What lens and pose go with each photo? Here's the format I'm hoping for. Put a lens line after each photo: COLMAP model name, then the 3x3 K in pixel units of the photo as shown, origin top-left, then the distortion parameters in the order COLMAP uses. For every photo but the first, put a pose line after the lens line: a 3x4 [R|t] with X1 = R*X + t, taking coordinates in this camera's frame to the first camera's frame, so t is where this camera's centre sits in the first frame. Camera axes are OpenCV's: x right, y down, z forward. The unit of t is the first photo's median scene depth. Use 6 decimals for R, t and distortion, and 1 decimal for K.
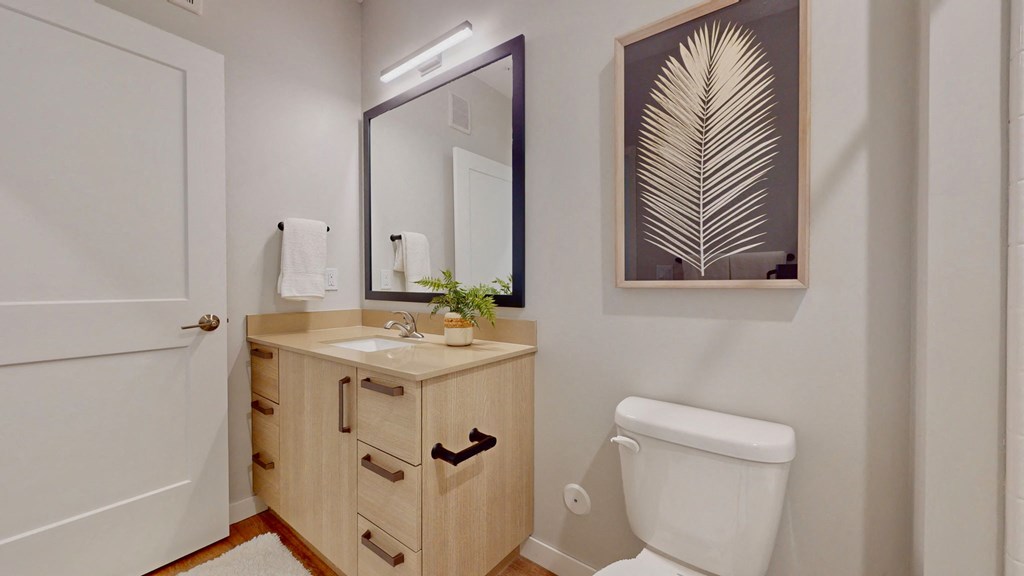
lens RADIAL K [[376.1, 0, 512.0], [0, 376.1, 288.0], [0, 0, 1]] dist [0.000915, 0.000106]
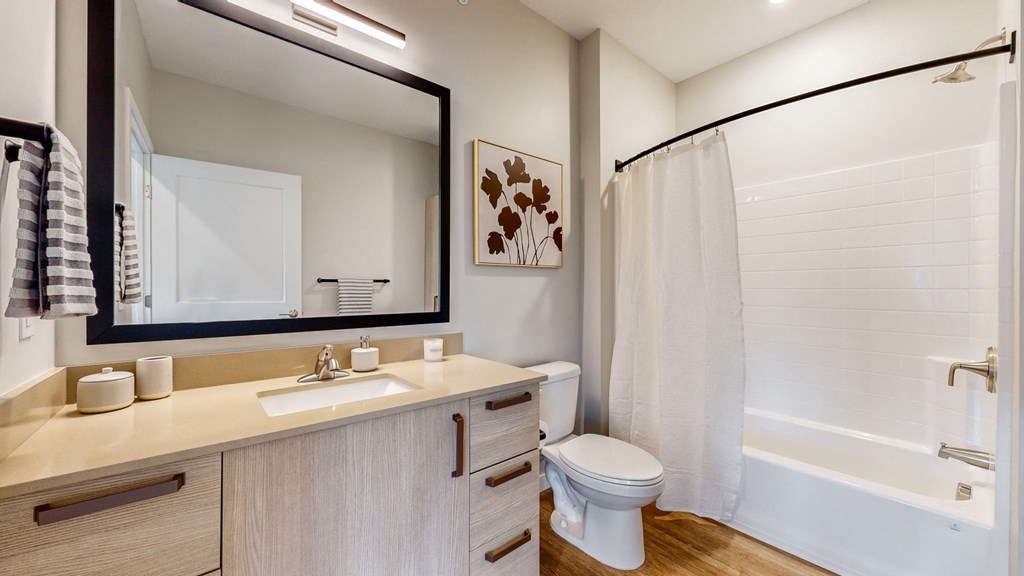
lens RADIAL K [[376.1, 0, 512.0], [0, 376.1, 288.0], [0, 0, 1]] dist [0.000915, 0.000106]
pose [[0.226699, -0.003651, 0.973958, -1.043882], [0.009547, 0.999953, 0.001526, -0.053909], [-0.973918, 0.008953, 0.226723, 0.534972]]
